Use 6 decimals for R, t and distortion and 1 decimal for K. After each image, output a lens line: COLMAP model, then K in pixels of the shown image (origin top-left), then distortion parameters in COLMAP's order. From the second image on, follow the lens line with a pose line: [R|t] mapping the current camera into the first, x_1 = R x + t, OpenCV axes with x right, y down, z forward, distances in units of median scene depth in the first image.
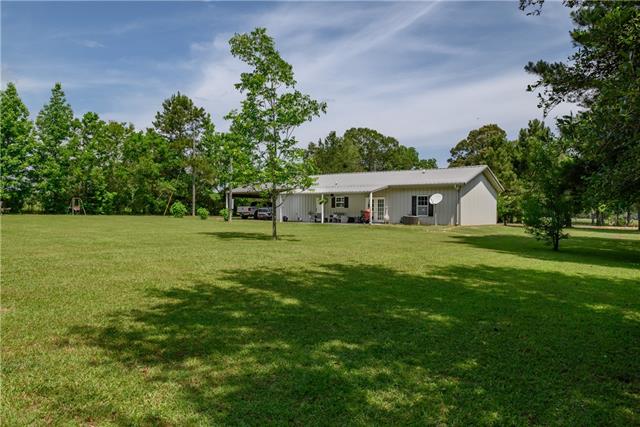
lens RADIAL K [[488.4, 0, 319.9], [0, 488.4, 210.3], [0, 0, 1]] dist [0.060663, -0.011025]
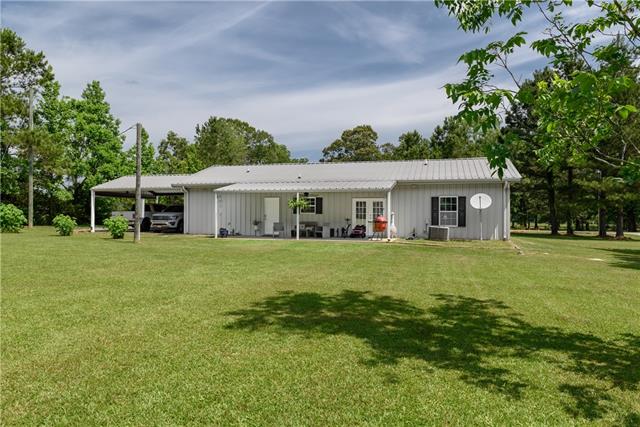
lens RADIAL K [[488.4, 0, 319.1], [0, 488.4, 215.7], [0, 0, 1]] dist [0.060663, -0.011025]
pose [[0.935149, -0.002811, 0.354244, -0.129045], [0.001897, 0.999994, 0.002929, -0.003408], [-0.354250, -0.002067, 0.935148, 0.269941]]
